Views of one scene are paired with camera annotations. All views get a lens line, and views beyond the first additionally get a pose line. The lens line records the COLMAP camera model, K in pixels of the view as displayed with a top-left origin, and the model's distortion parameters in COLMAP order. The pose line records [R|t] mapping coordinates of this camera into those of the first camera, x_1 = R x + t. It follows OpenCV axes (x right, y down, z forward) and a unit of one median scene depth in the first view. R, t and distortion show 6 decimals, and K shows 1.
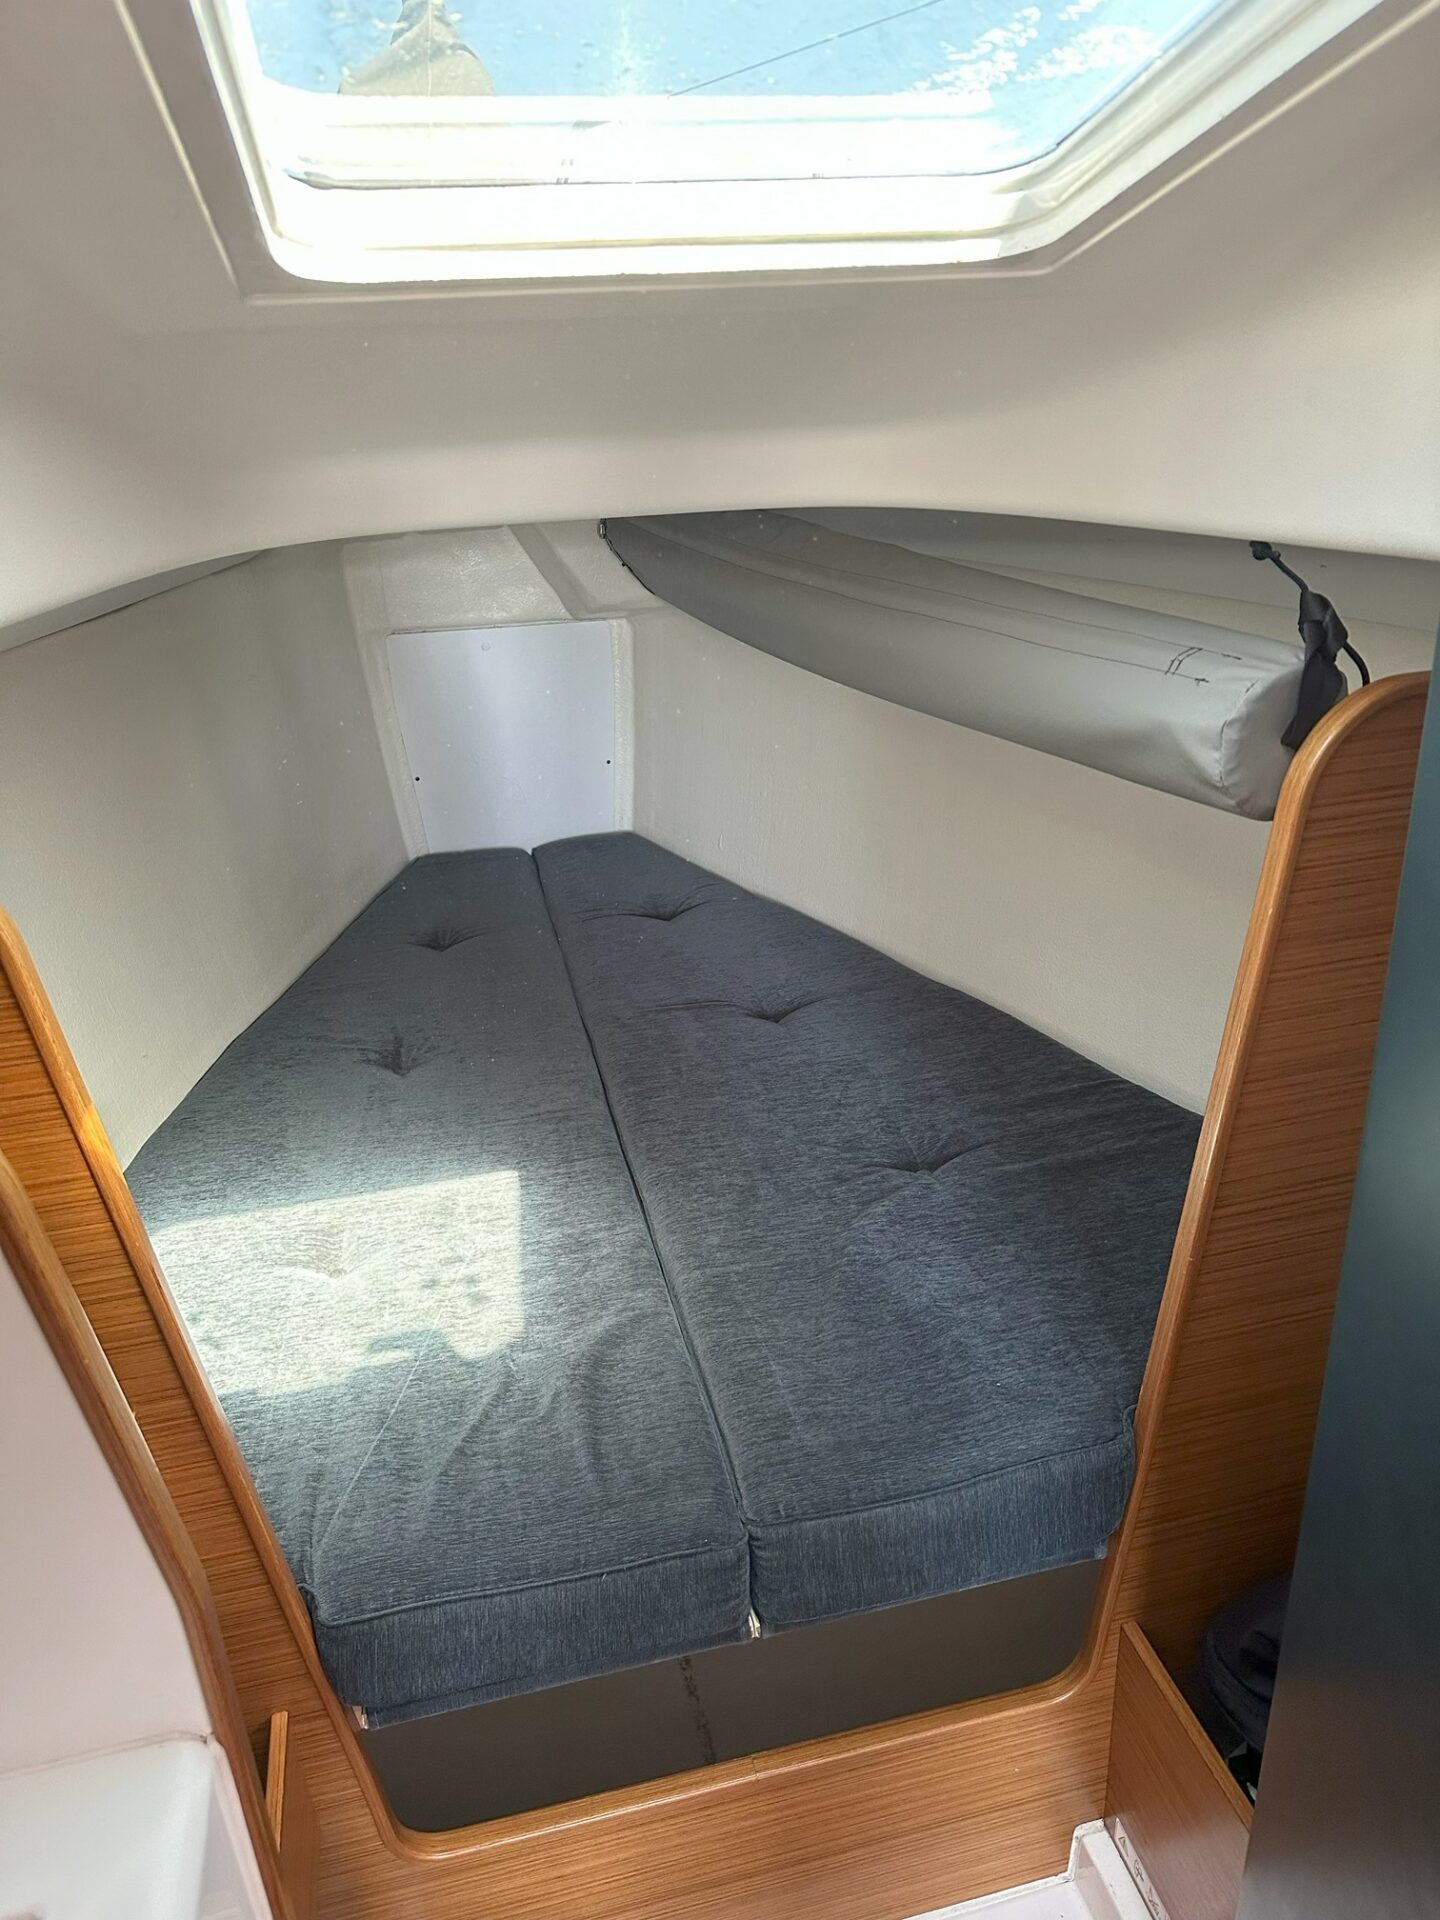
lens RADIAL K [[1616.6, 0, 720.2], [0, 1616.6, 849.3], [0, 0, 1]] dist [0.118376, -0.246303]
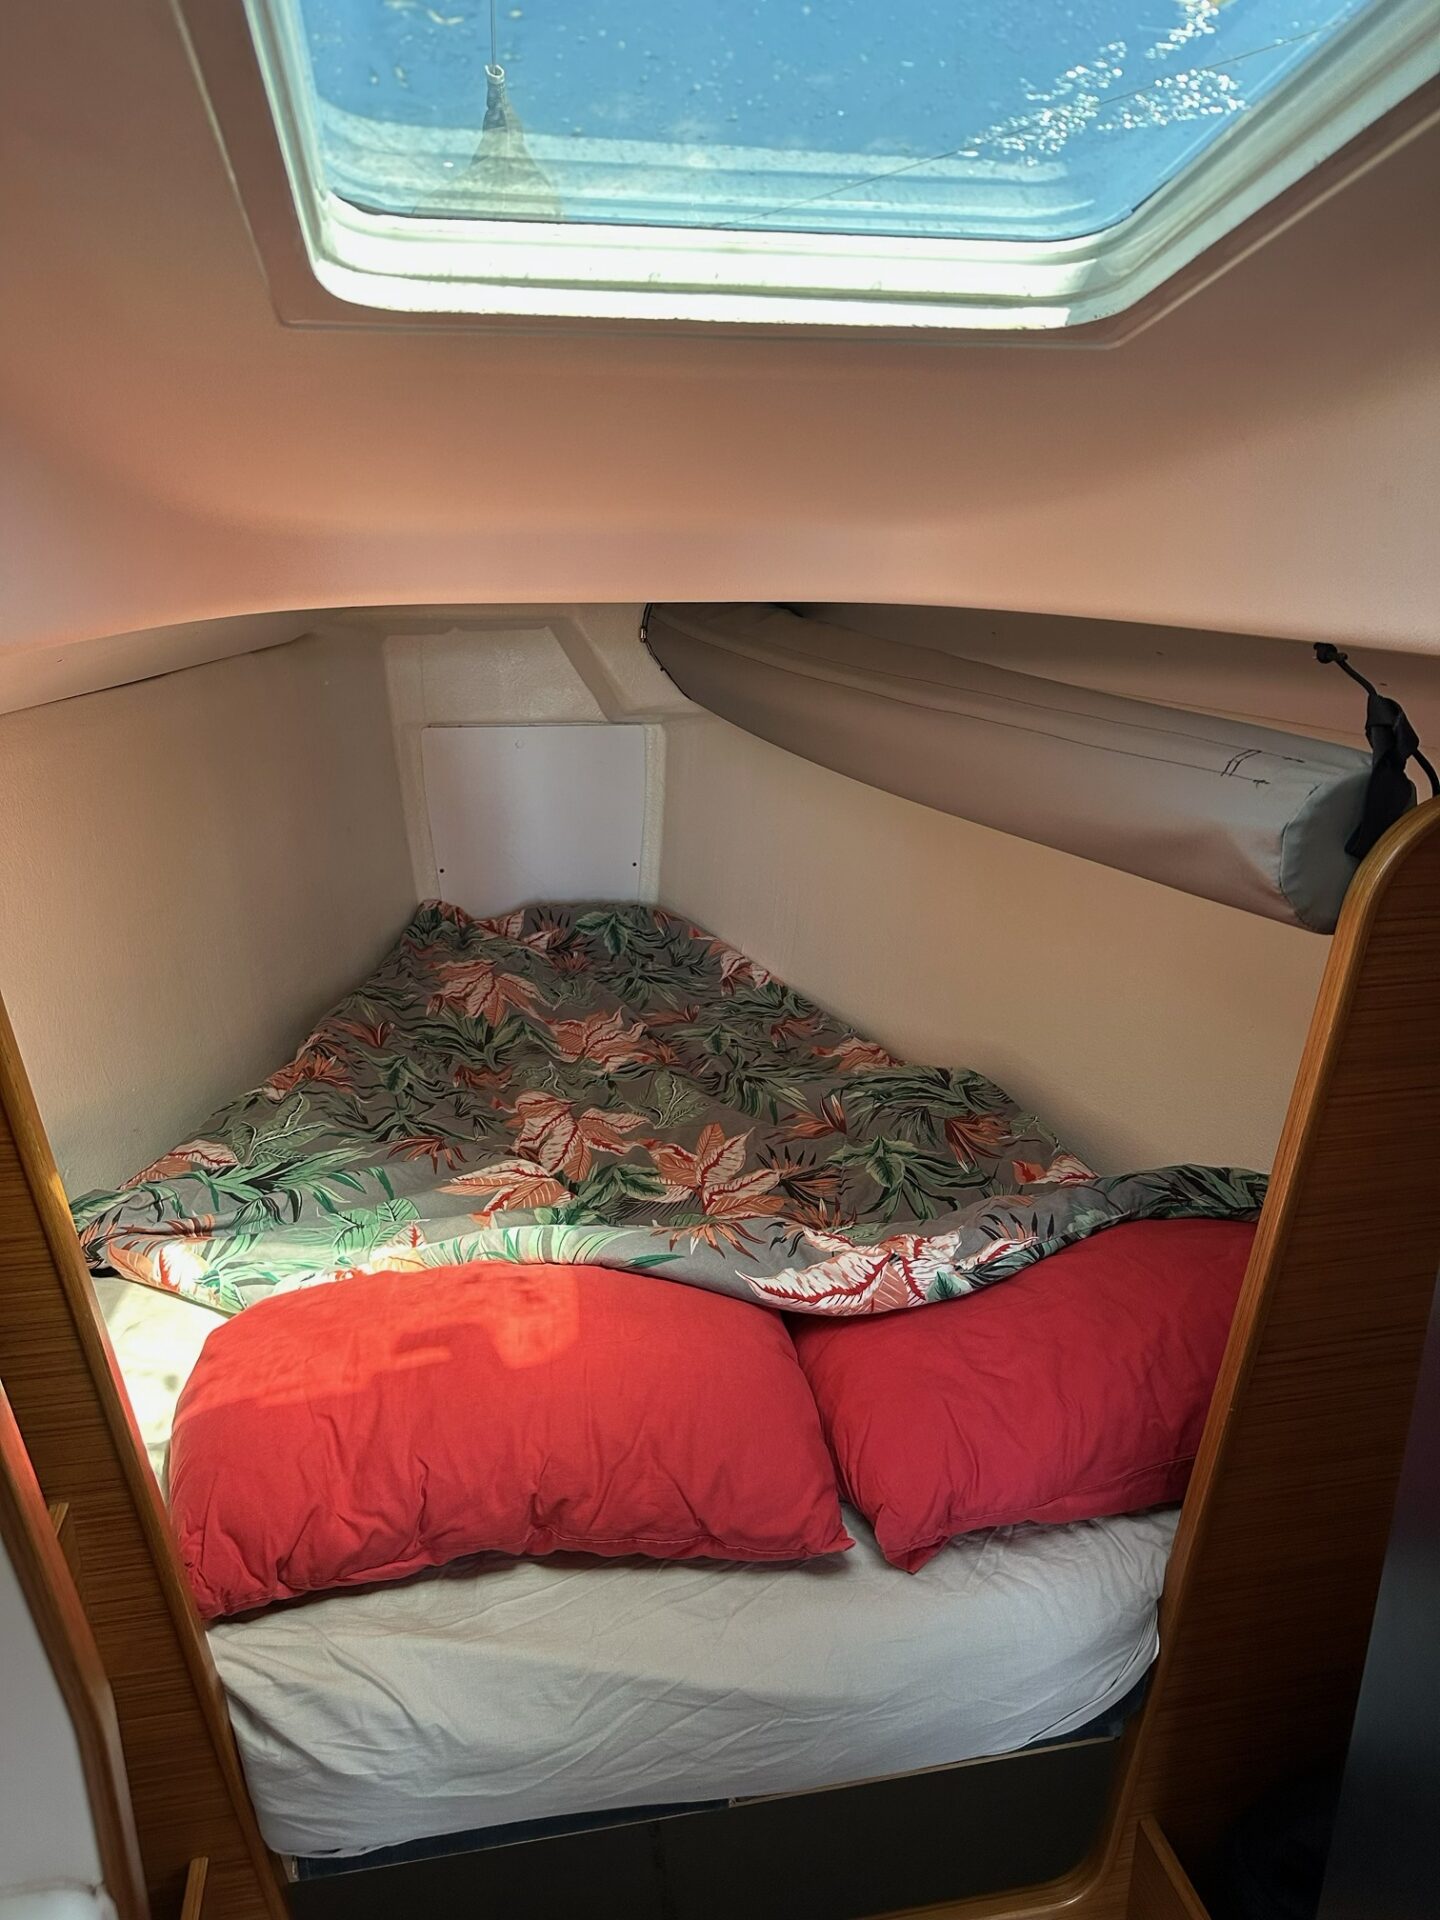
lens RADIAL K [[1333.7, 0, 718.2], [0, 1333.7, 960.7], [0, 0, 1]] dist [0.069591, -0.095044]
pose [[0.998107, 0.056784, -0.023612, 0.005494], [-0.058700, 0.994167, -0.090473, 0.088908], [0.018337, 0.091688, 0.995619, 0.227908]]
